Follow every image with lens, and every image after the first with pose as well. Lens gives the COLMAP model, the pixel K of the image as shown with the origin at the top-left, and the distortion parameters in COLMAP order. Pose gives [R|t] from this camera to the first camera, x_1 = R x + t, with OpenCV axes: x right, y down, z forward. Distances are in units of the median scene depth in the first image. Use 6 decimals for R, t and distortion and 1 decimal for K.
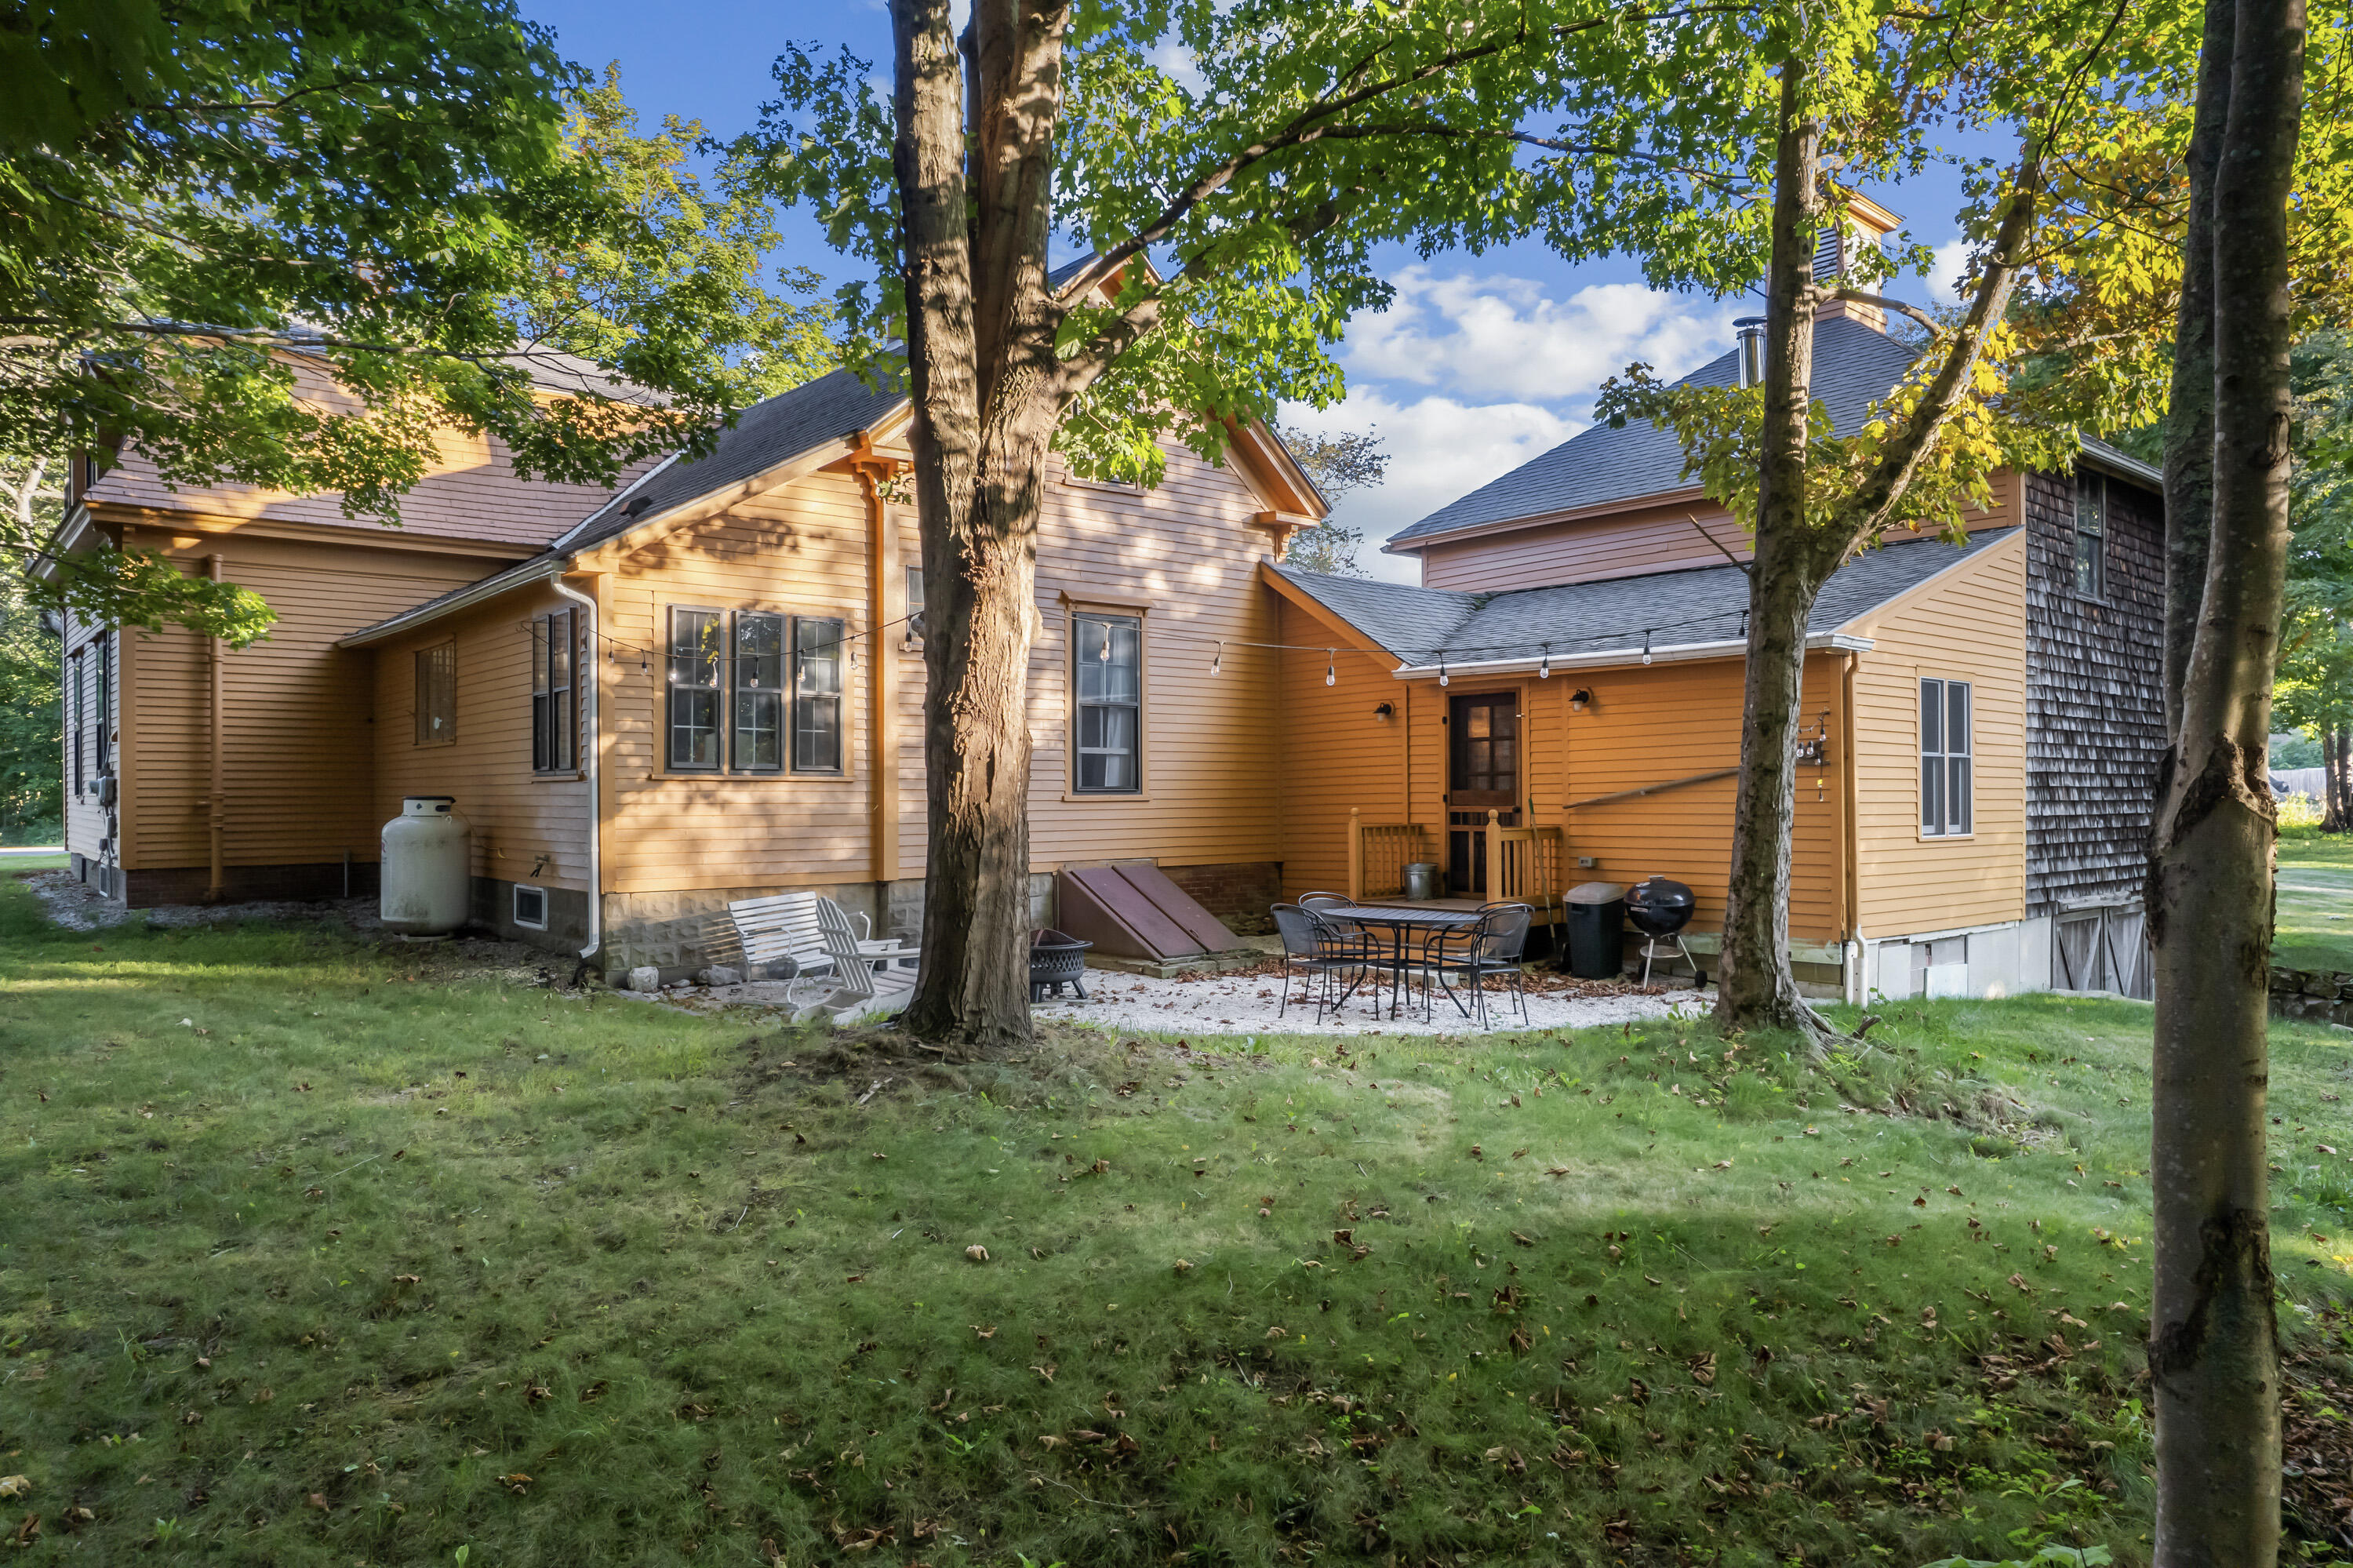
lens RADIAL K [[1511.6, 0, 1178.7], [0, 1511.6, 789.6], [0, 0, 1]] dist [-0.034897, 0.010826]
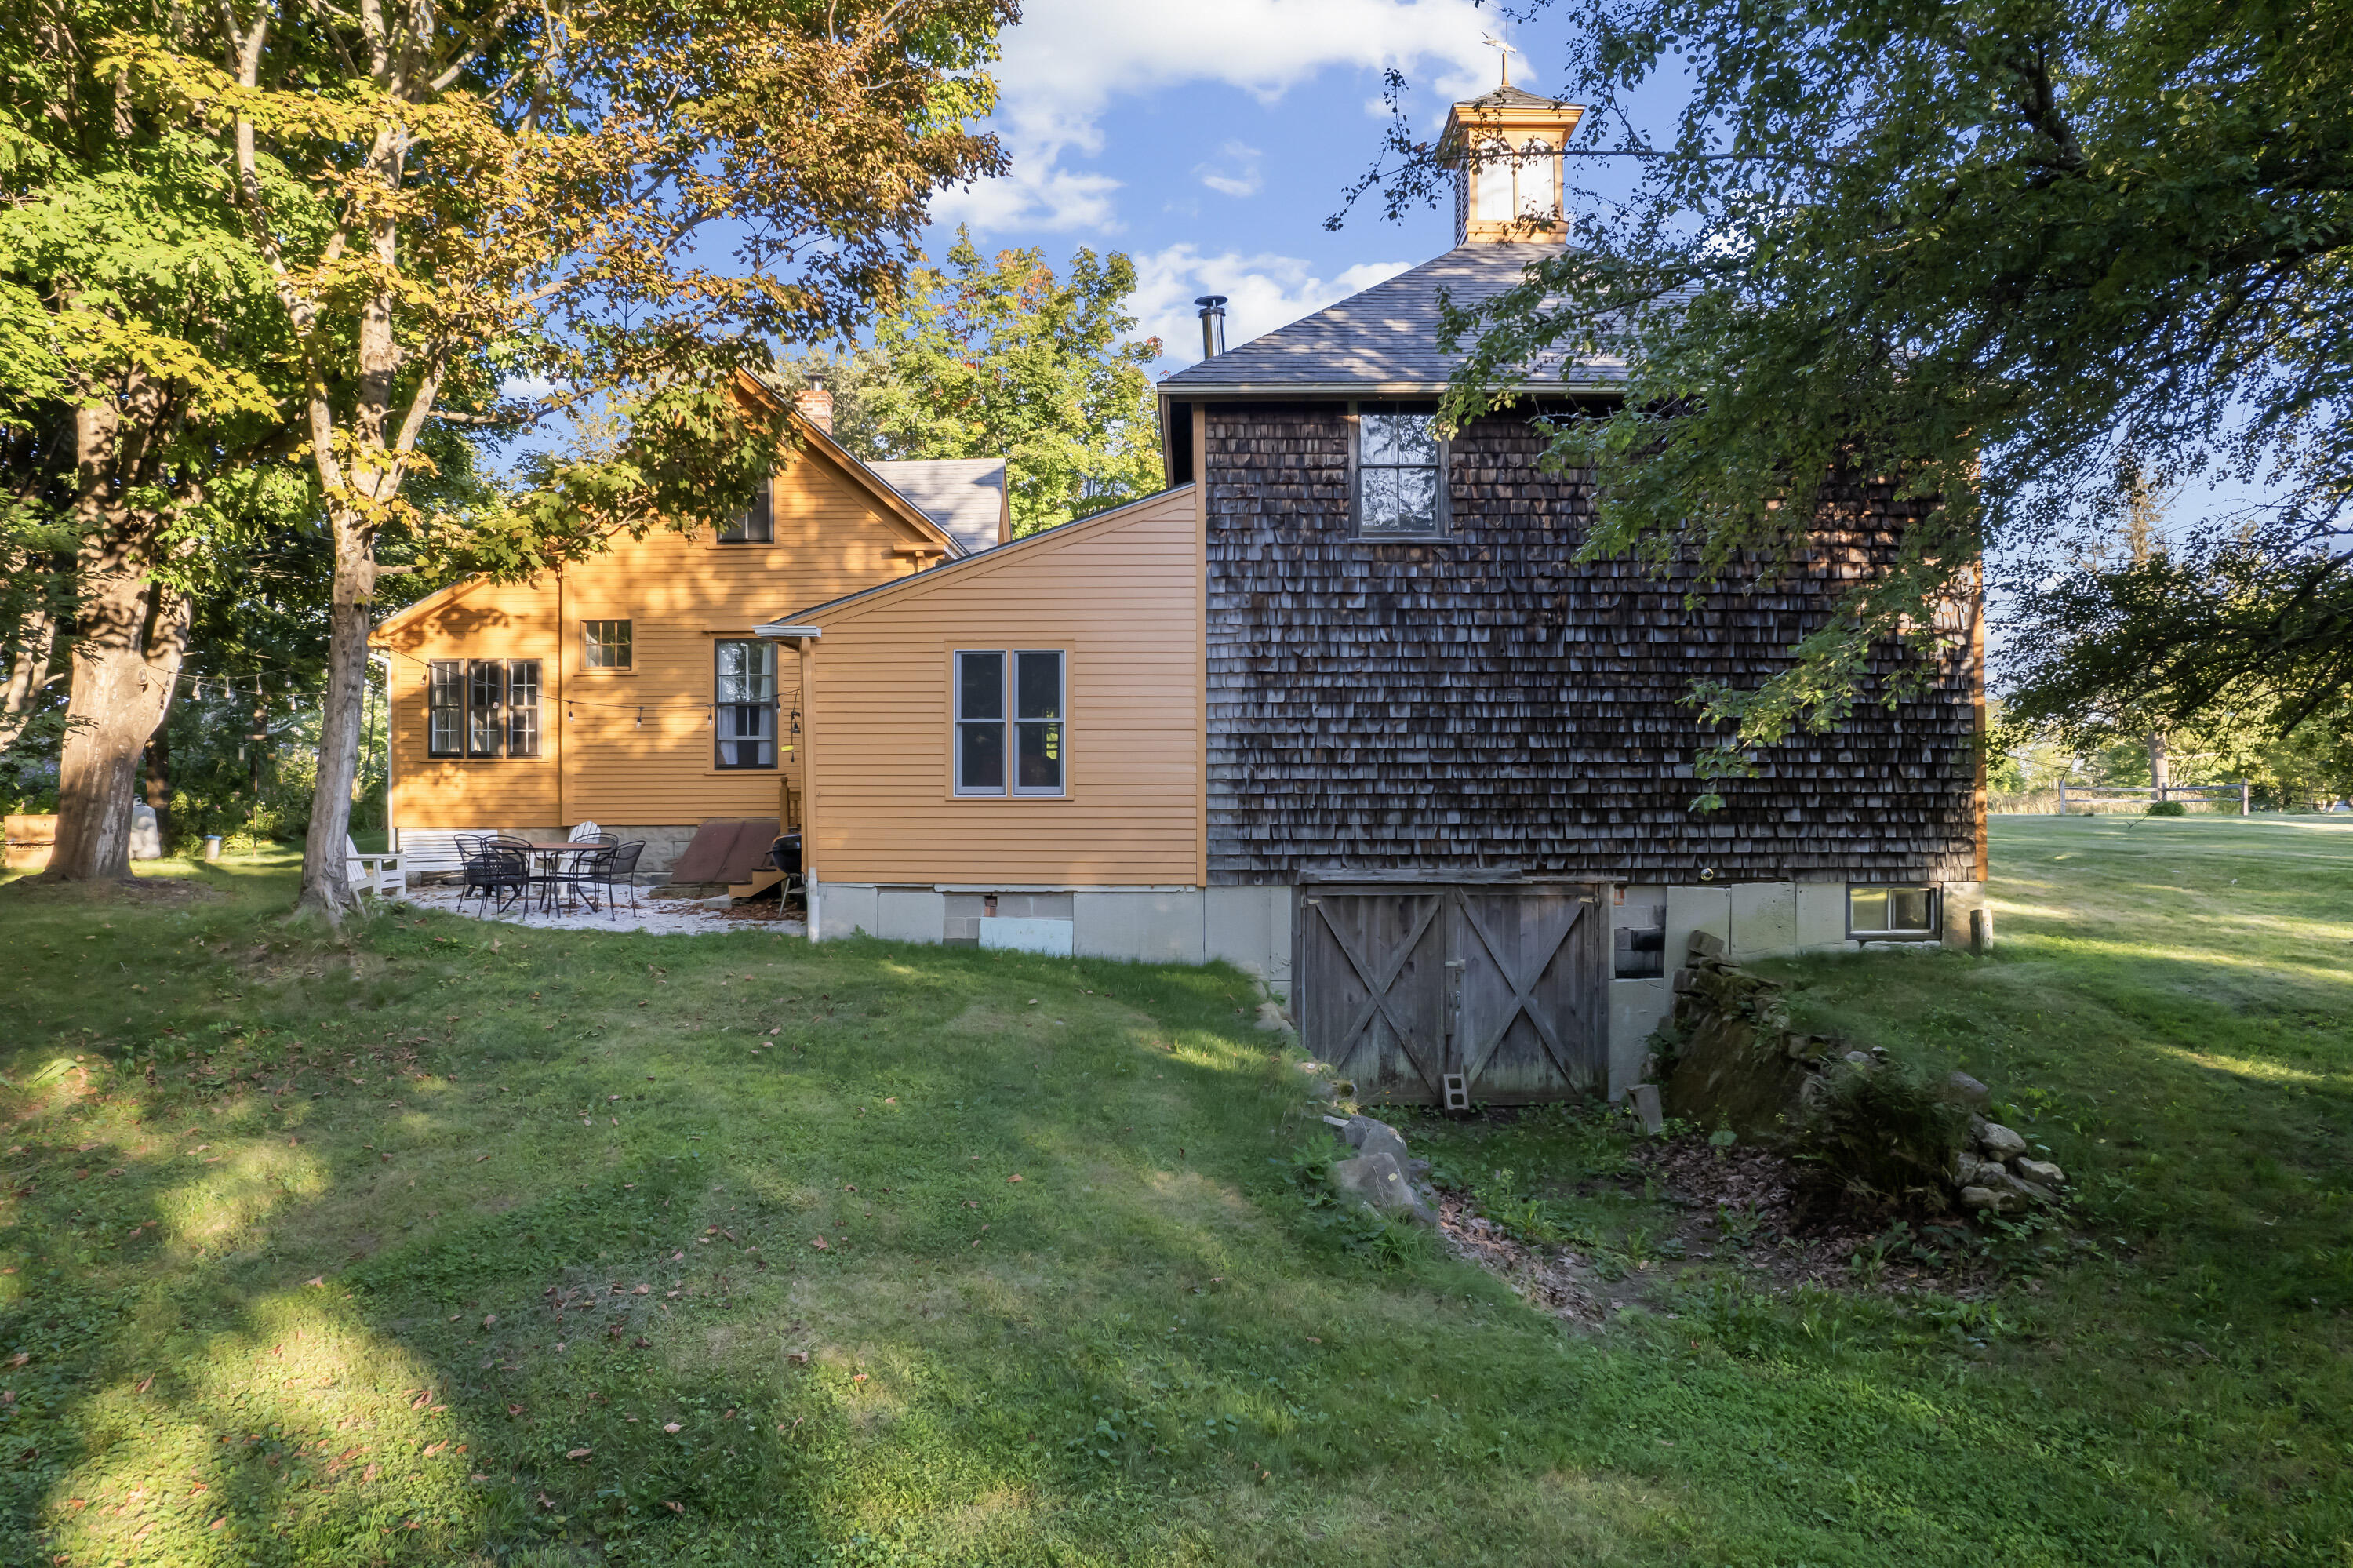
lens RADIAL K [[1511.6, 0, 1182.0], [0, 1511.6, 790.4], [0, 0, 1]] dist [-0.034897, 0.010826]
pose [[0.709688, -0.004906, -0.704499, 1.222808], [0.003801, 0.999988, -0.003135, 0.027877], [0.704505, -0.000453, 0.709699, 0.290149]]
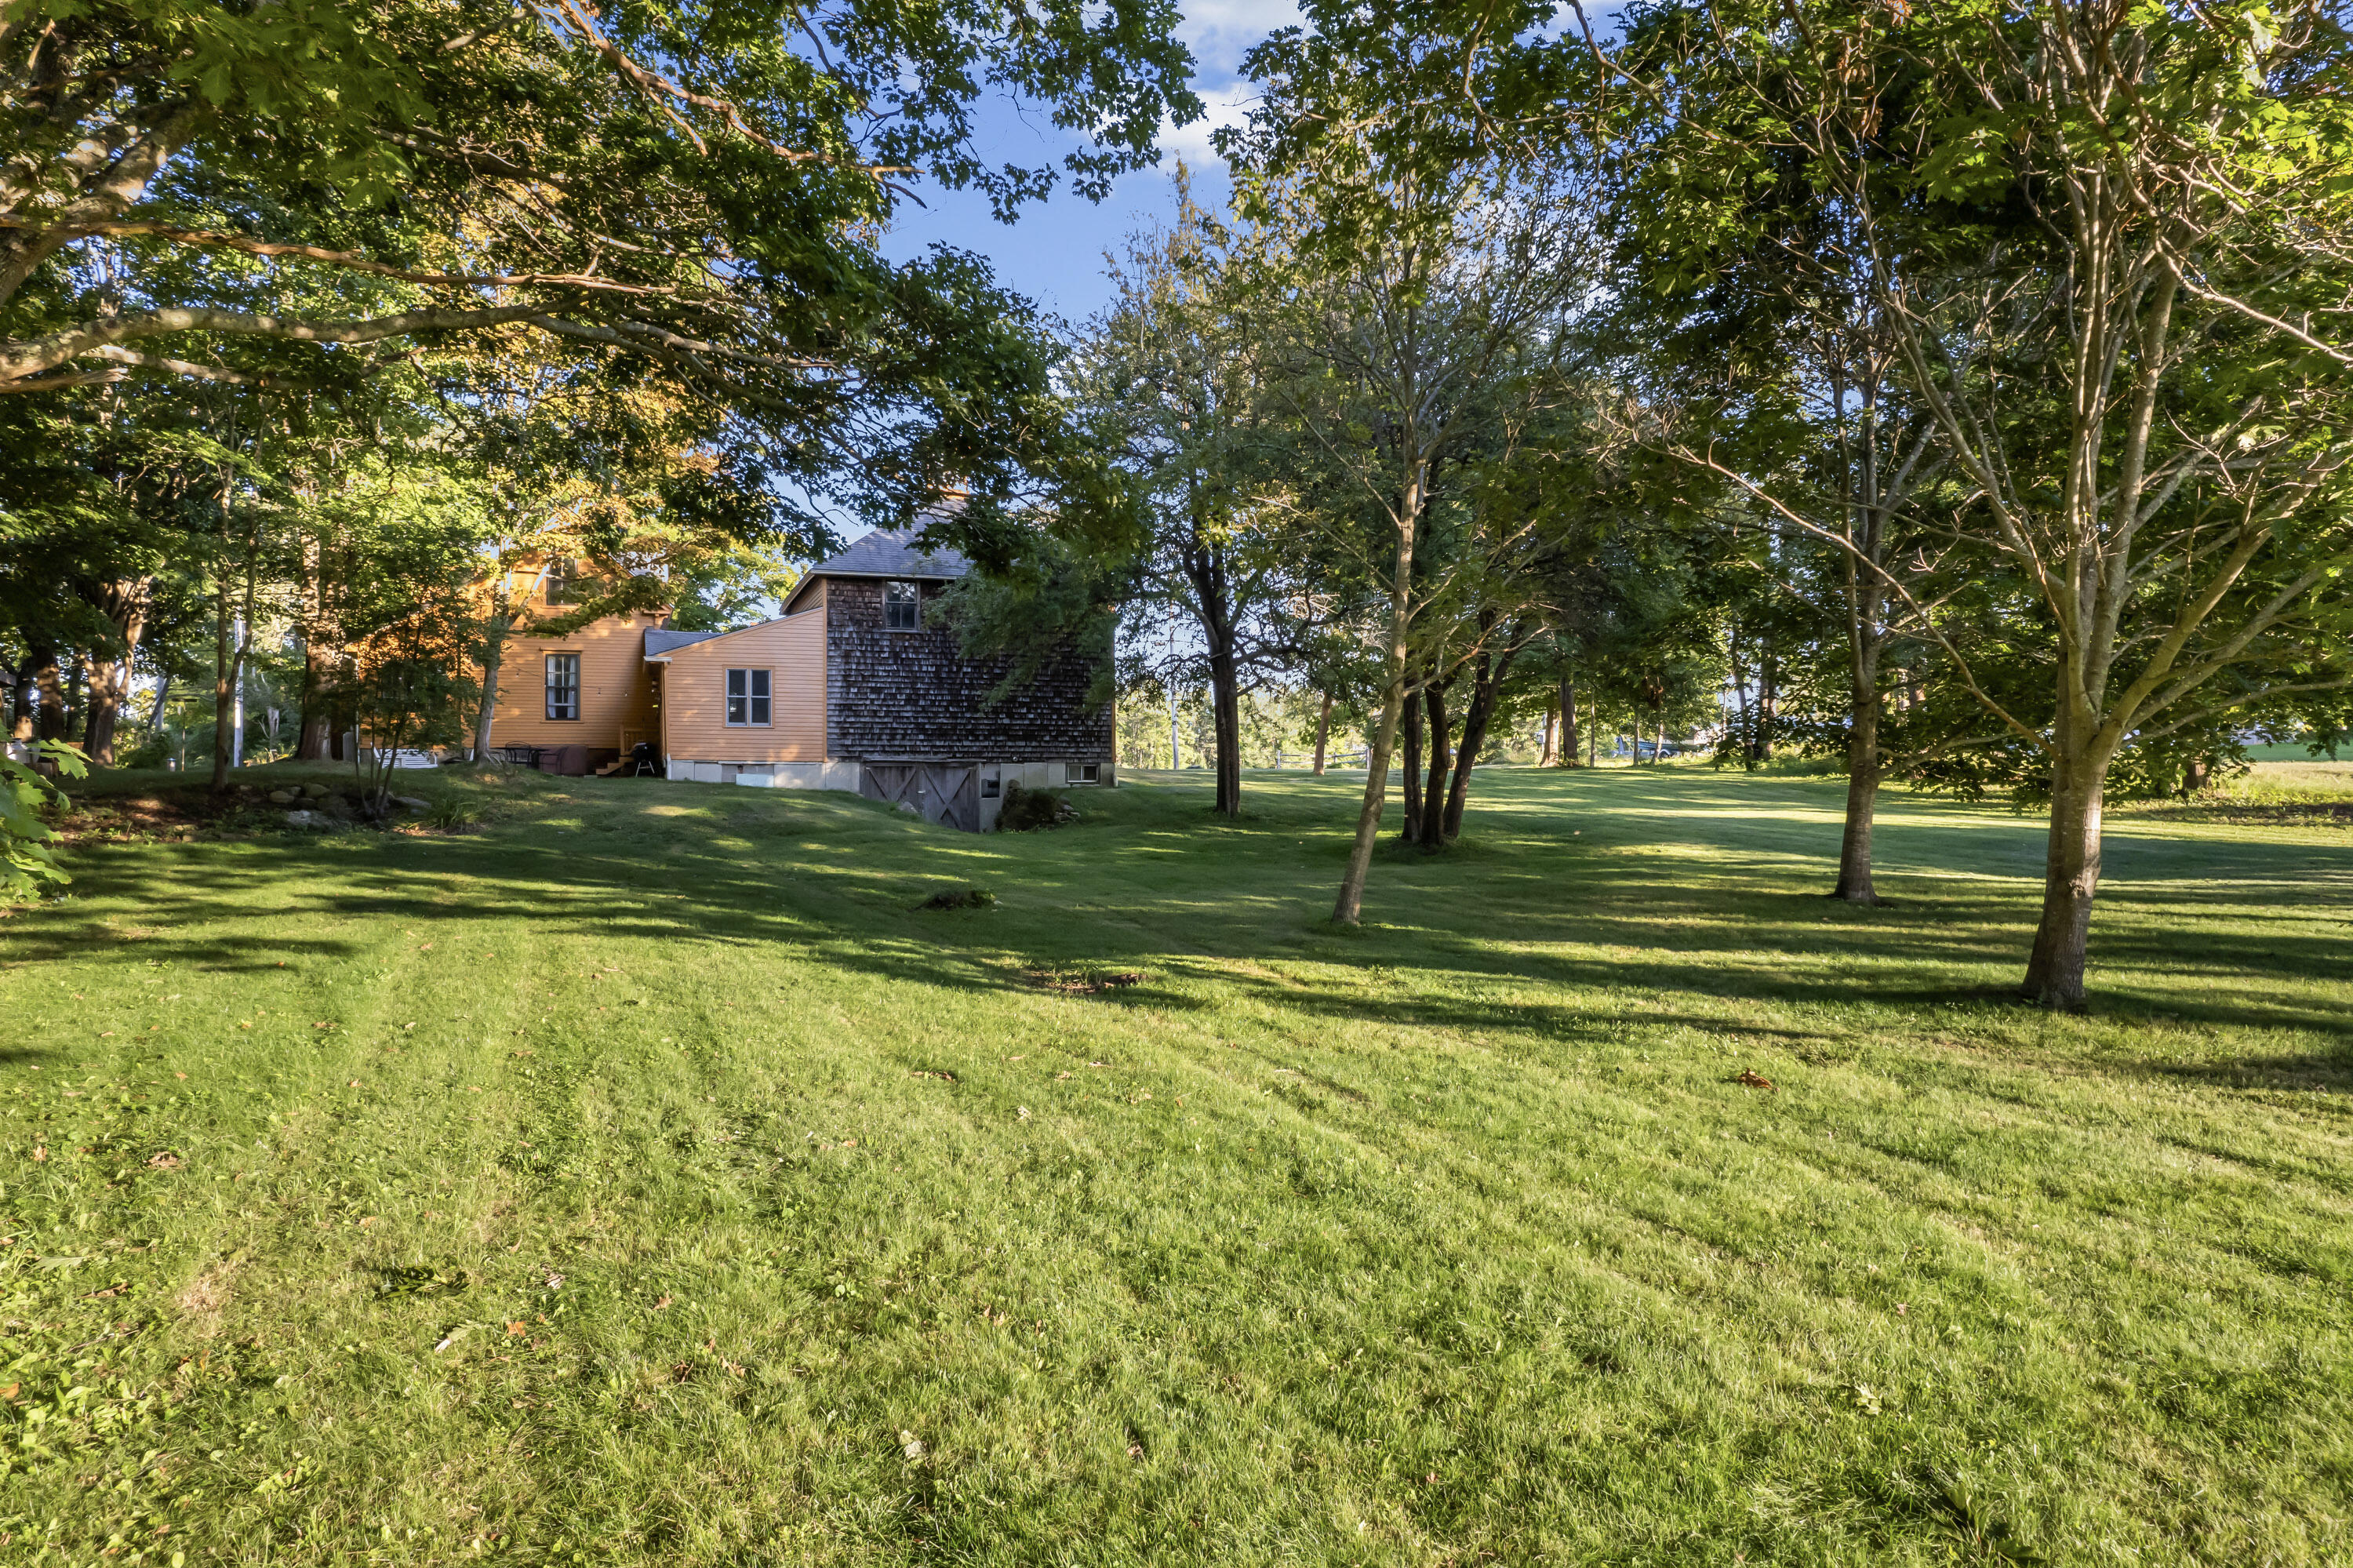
lens RADIAL K [[1511.6, 0, 1181.1], [0, 1511.6, 786.1], [0, 0, 1]] dist [-0.034897, 0.010826]
pose [[0.912018, -0.003113, -0.410138, 2.109158], [0.003228, 0.999995, -0.000412, 0.127942], [0.410137, -0.000948, 0.912023, -1.044730]]
